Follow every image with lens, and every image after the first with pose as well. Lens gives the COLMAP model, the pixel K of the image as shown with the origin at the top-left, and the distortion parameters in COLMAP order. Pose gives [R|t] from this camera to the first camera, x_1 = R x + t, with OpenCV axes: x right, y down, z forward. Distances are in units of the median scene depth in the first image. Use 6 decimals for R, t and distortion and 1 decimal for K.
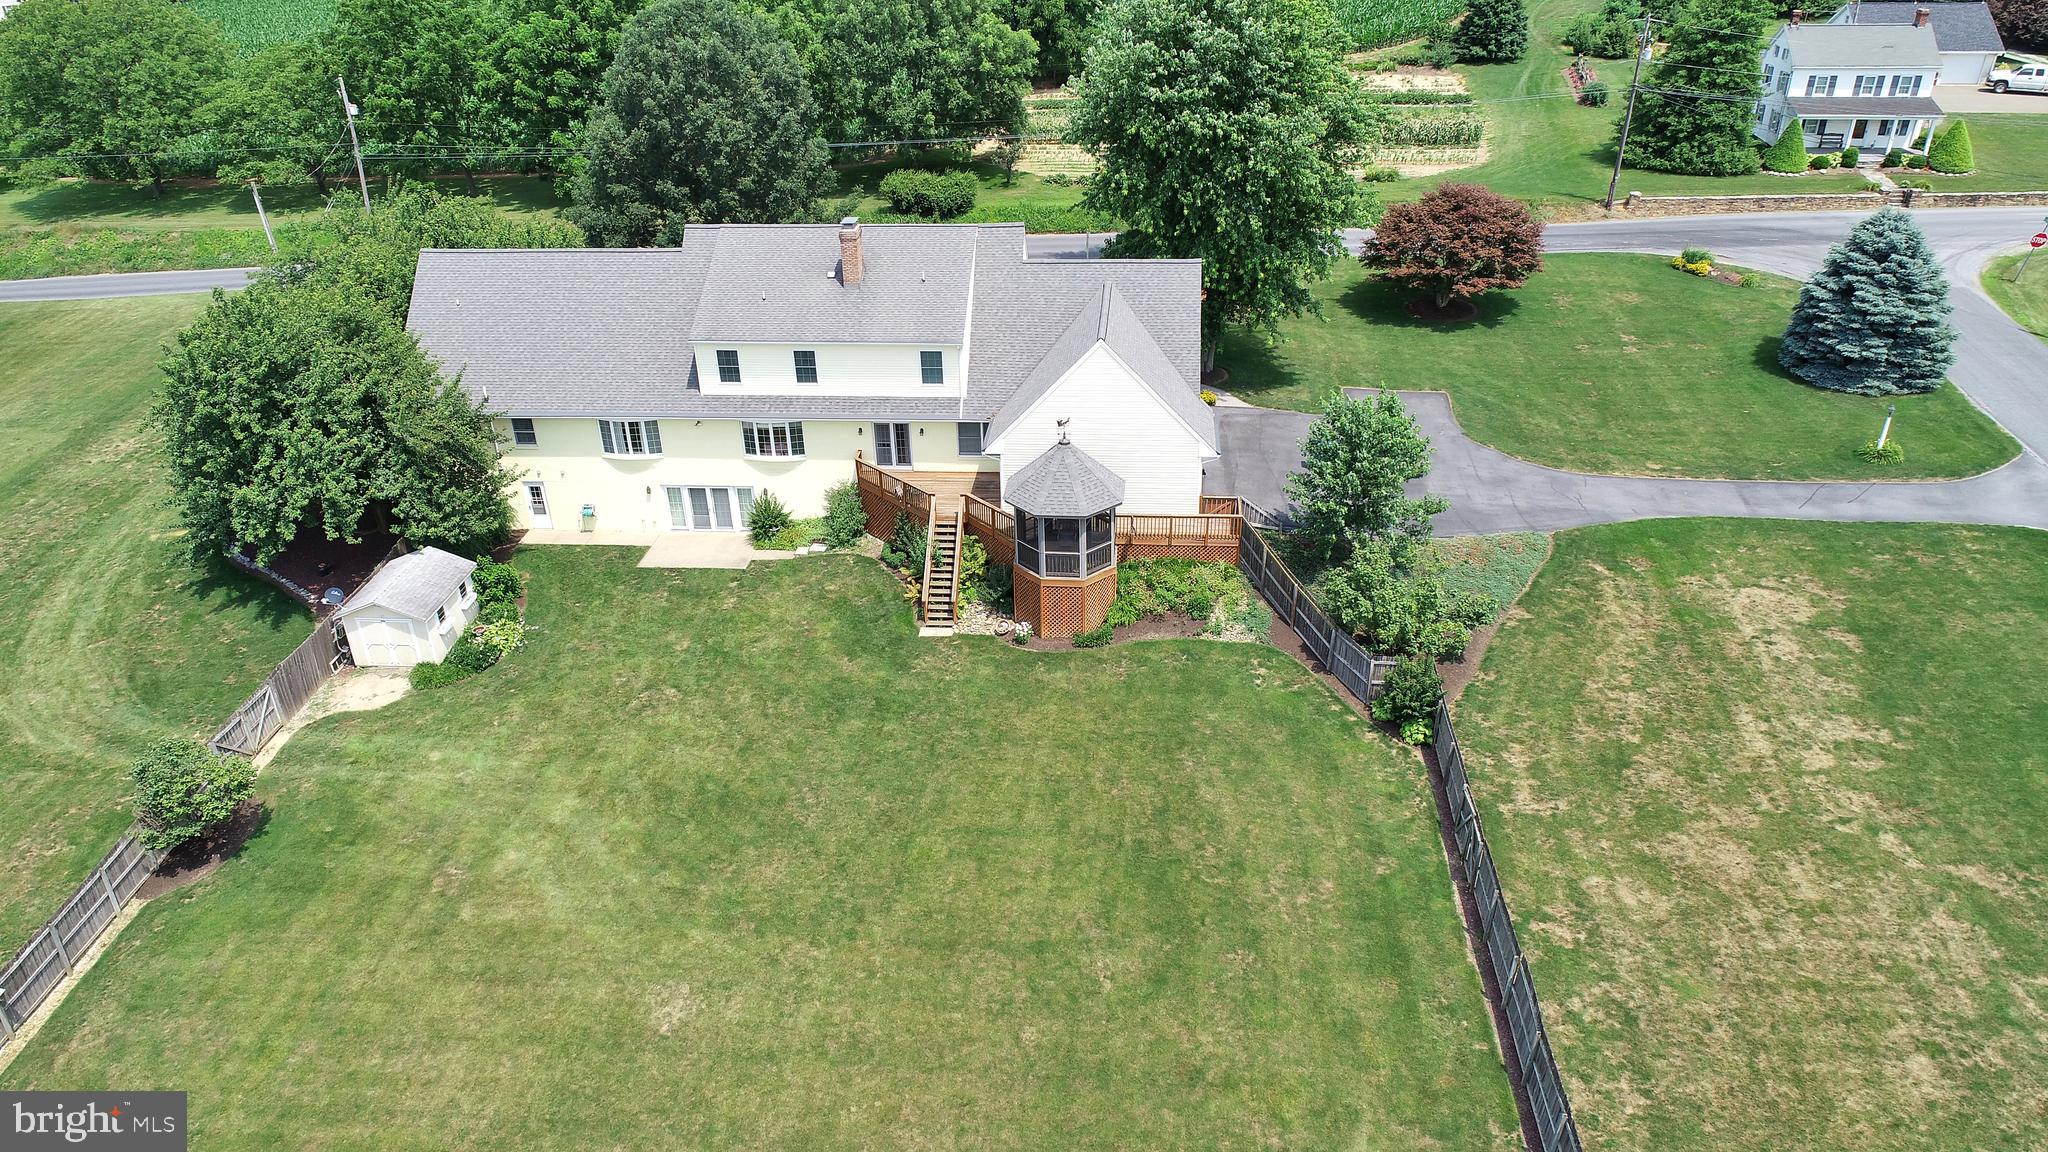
lens RADIAL K [[1368.6, 0, 1019.9], [0, 1368.6, 585.3], [0, 0, 1]] dist [-0.005416, -0.000348]
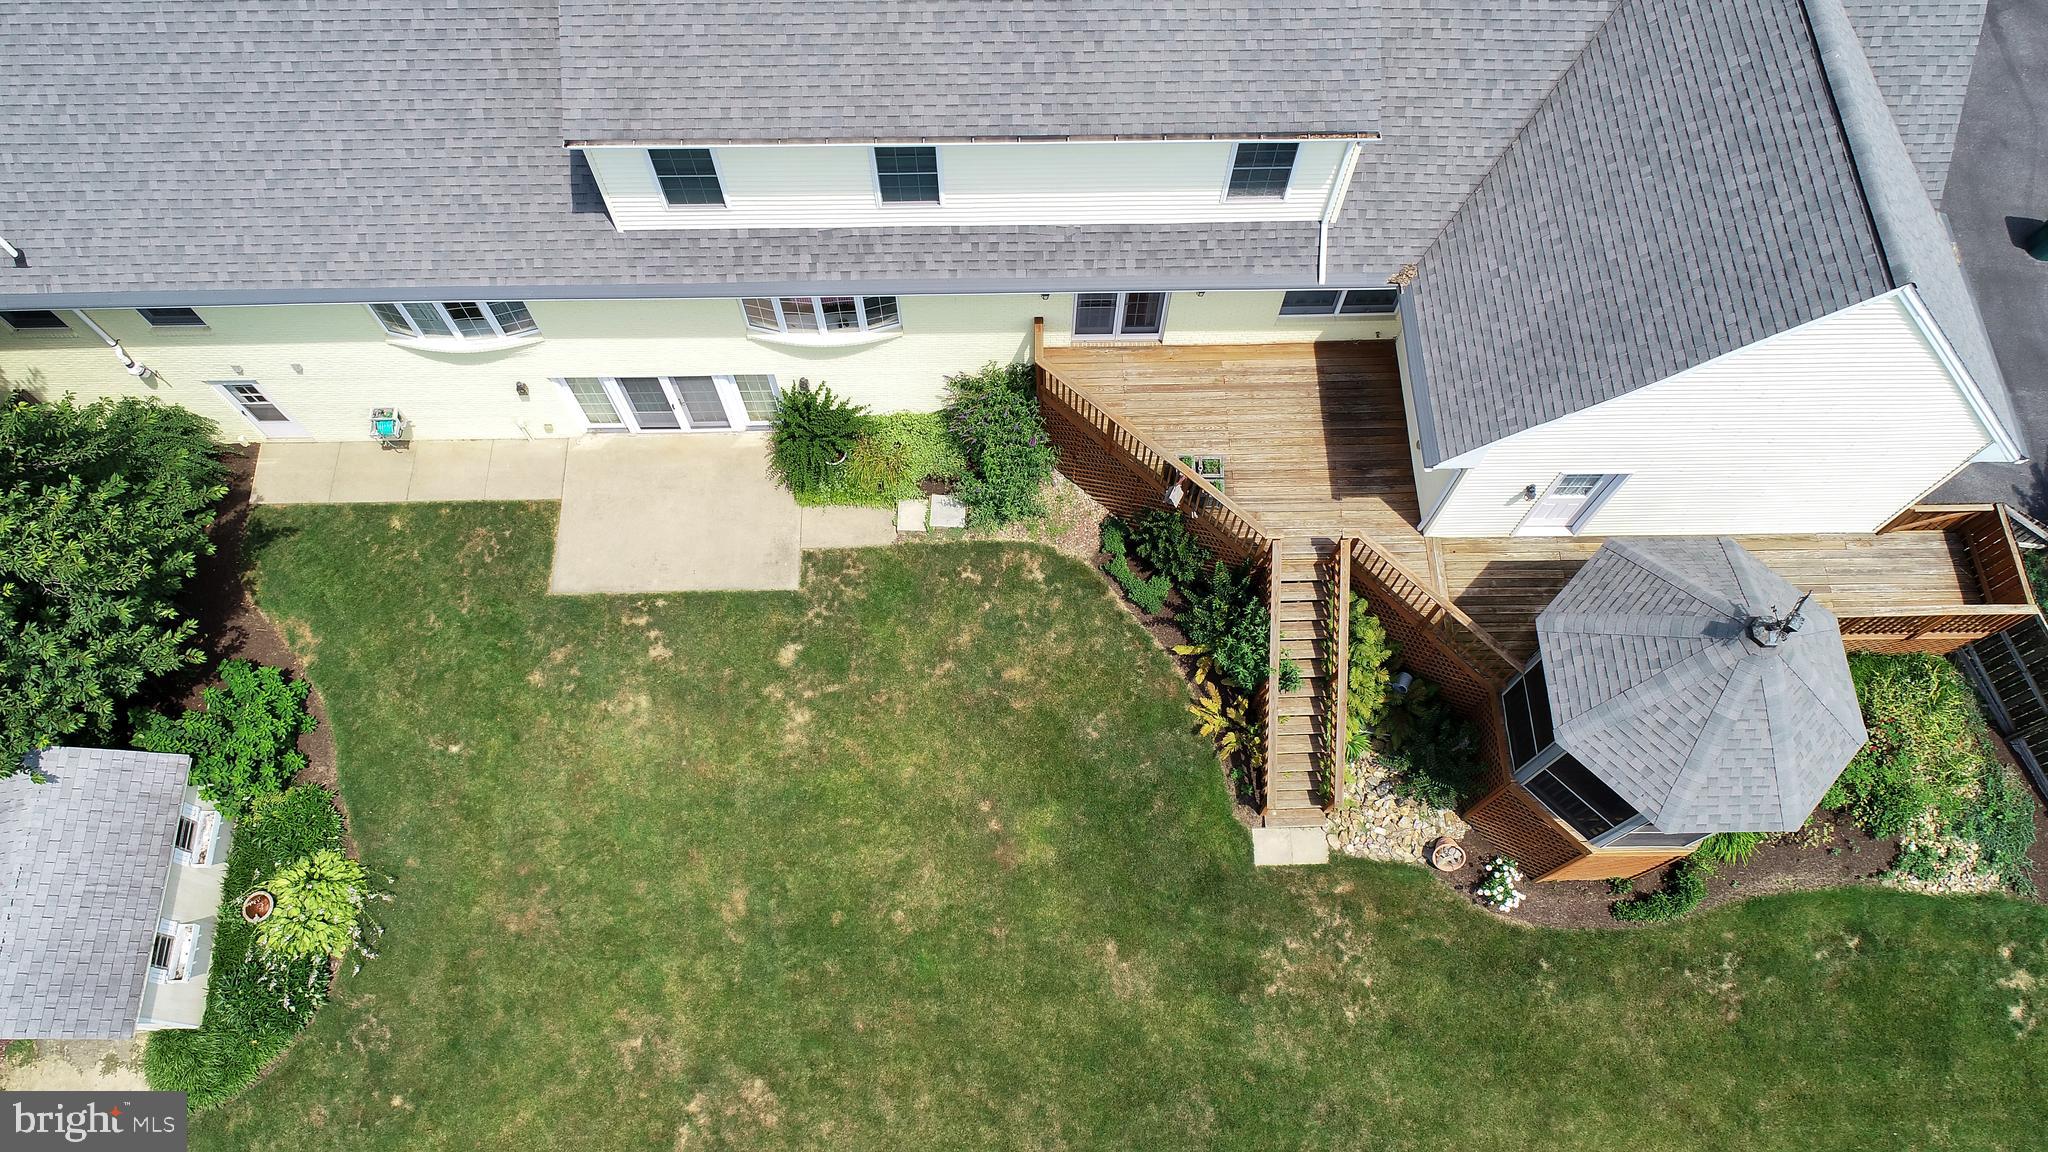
lens RADIAL K [[1368.6, 0, 1019.9], [0, 1368.6, 585.3], [0, 0, 1]] dist [-0.005416, -0.000348]
pose [[0.993640, -0.088614, 0.069483, -0.160758], [0.025604, 0.778670, 0.626911, -0.297433], [-0.109658, -0.621144, 0.775987, 0.647858]]
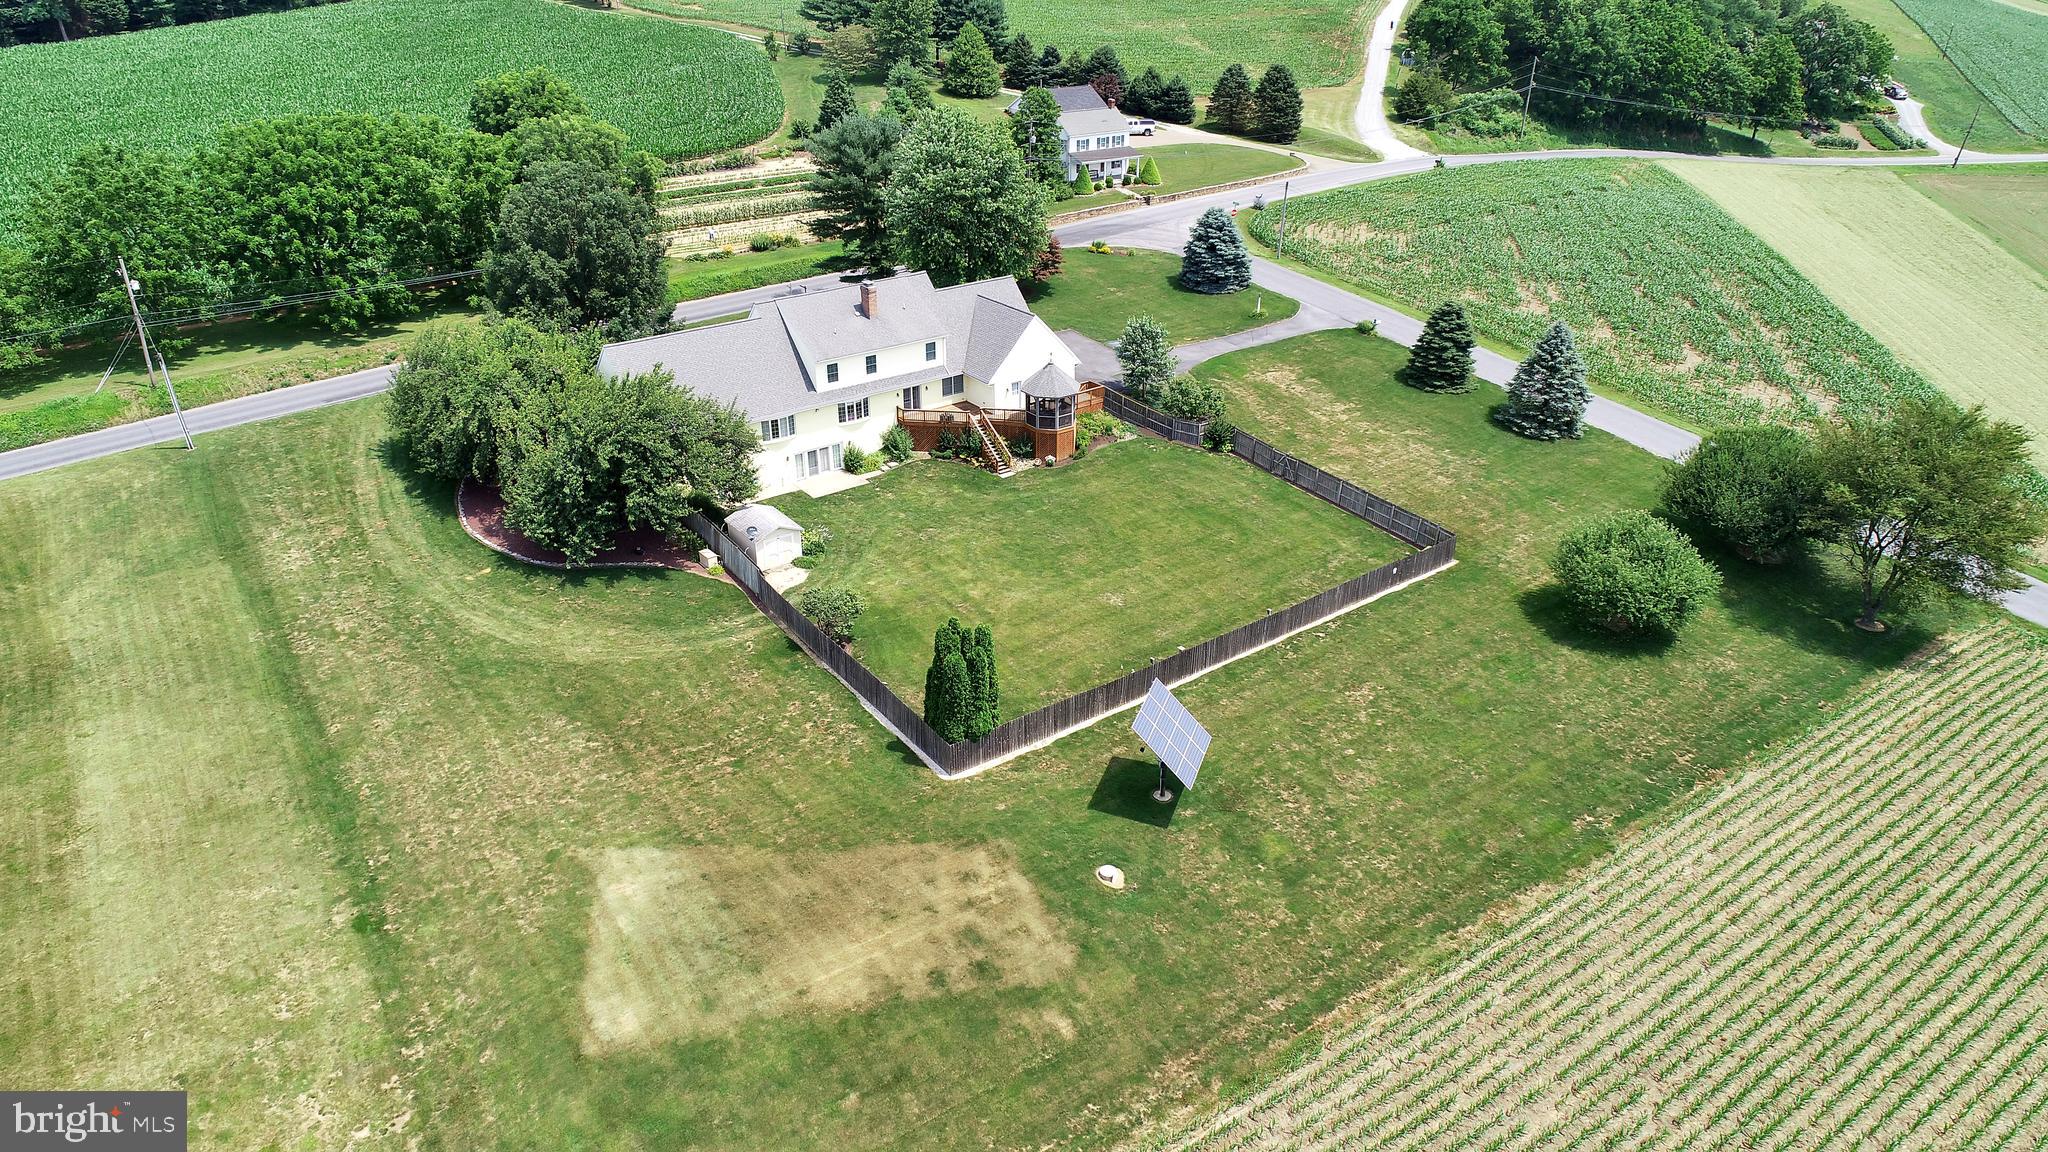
lens RADIAL K [[1368.6, 0, 1019.9], [0, 1368.6, 585.3], [0, 0, 1]] dist [-0.005416, -0.000348]
pose [[0.750820, -0.284272, 0.596204, -1.157528], [0.301160, 0.950695, 0.074034, 0.041805], [-0.587854, 0.123966, 0.799412, -0.514210]]
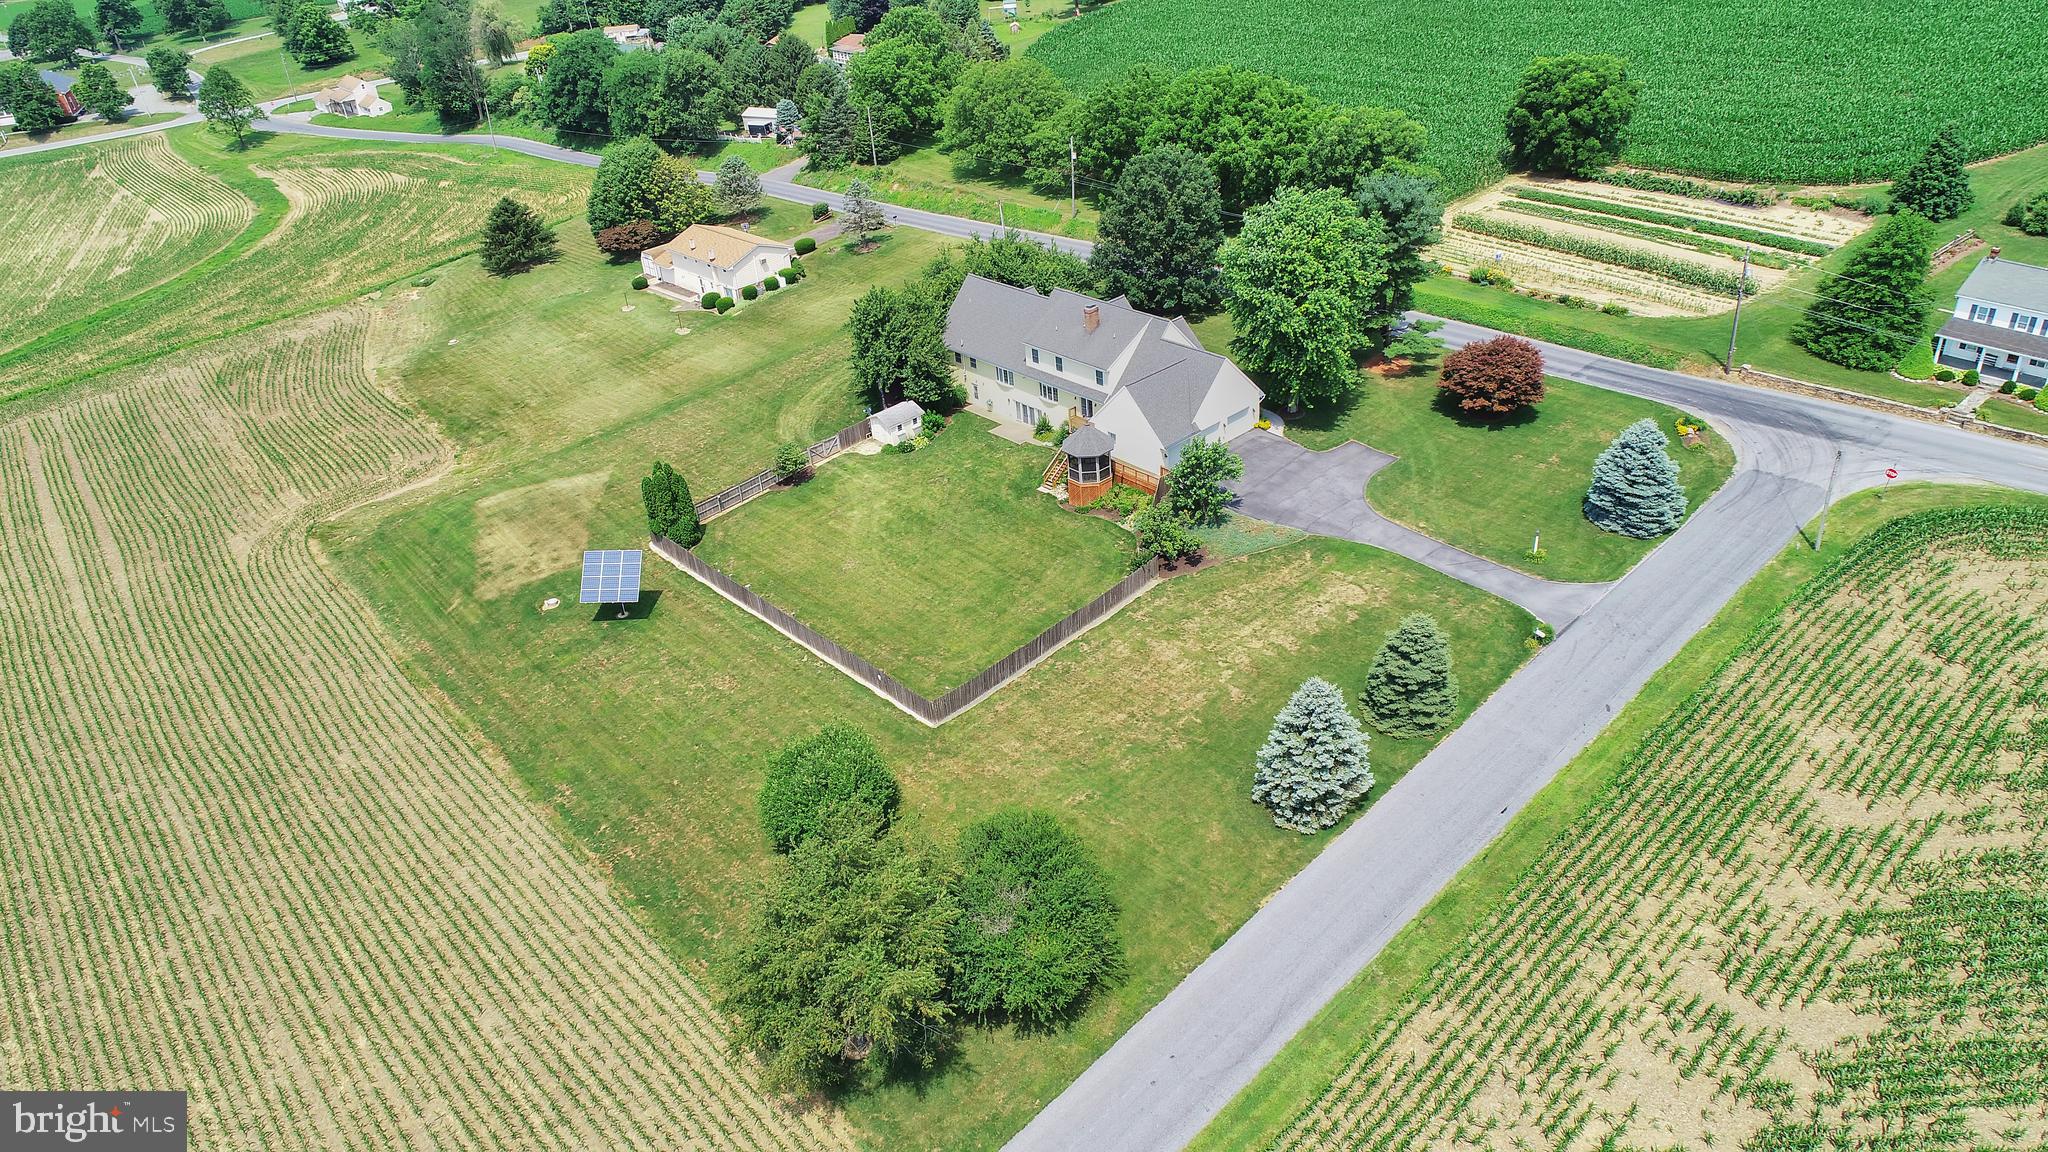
lens RADIAL K [[1368.6, 0, 1019.9], [0, 1368.6, 585.3], [0, 0, 1]] dist [-0.005416, -0.000348]
pose [[0.734510, 0.327498, -0.594341, 1.238699], [-0.270607, 0.944542, 0.186042, -0.215559], [0.622308, 0.024183, 0.782399, -0.779663]]
